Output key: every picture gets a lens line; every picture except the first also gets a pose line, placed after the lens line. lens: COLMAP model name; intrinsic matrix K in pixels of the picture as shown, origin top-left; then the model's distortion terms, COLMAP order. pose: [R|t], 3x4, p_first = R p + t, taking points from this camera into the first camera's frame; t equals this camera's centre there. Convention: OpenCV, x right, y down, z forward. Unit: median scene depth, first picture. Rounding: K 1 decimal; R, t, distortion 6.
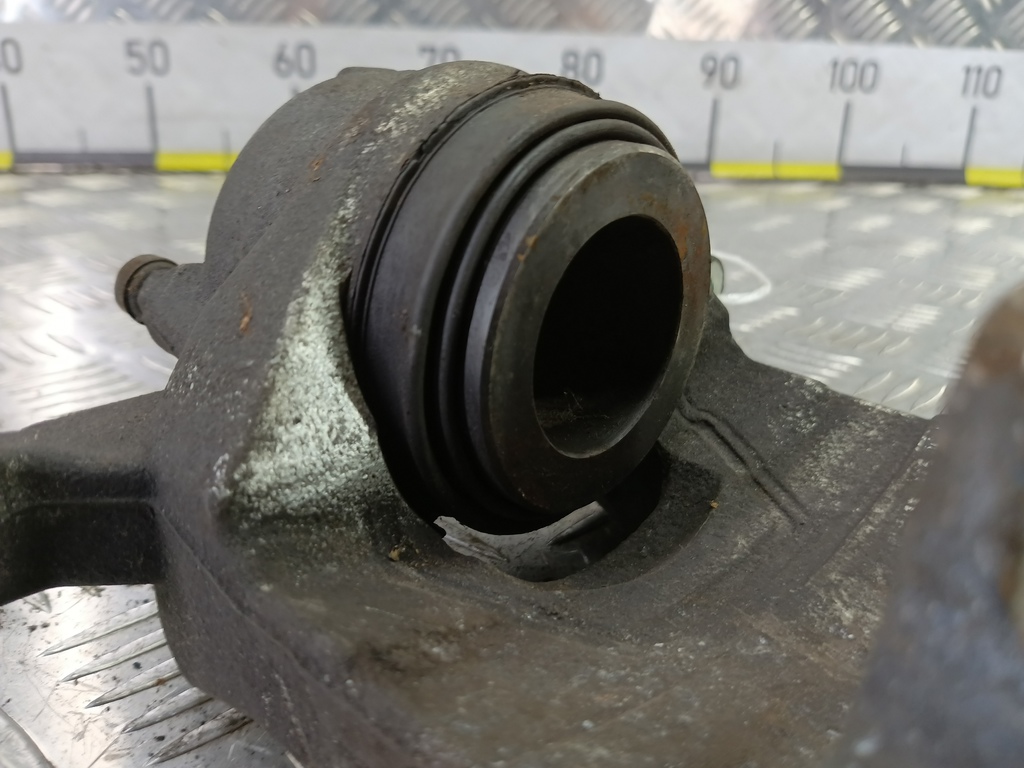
lens RADIAL K [[816.2, 0, 512.0], [0, 816.2, 384.0], [0, 0, 1]] dist [-0.002272, -0.099810]
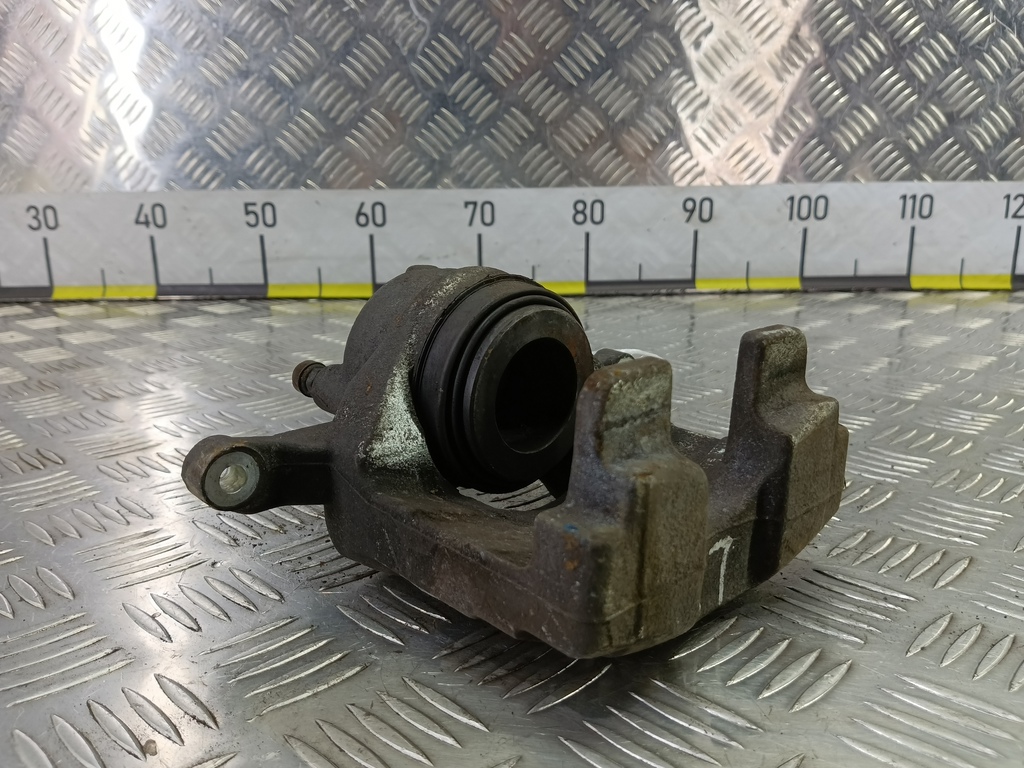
lens RADIAL K [[834.3, 0, 512.0], [0, 834.3, 384.0], [0, 0, 1]] dist [-0.002564, -0.007033]
pose [[0.997057, -0.021007, -0.073732, 0.211794], [0.011774, 0.992275, -0.123497, 0.174073], [0.075756, 0.122265, 0.989602, -1.098941]]
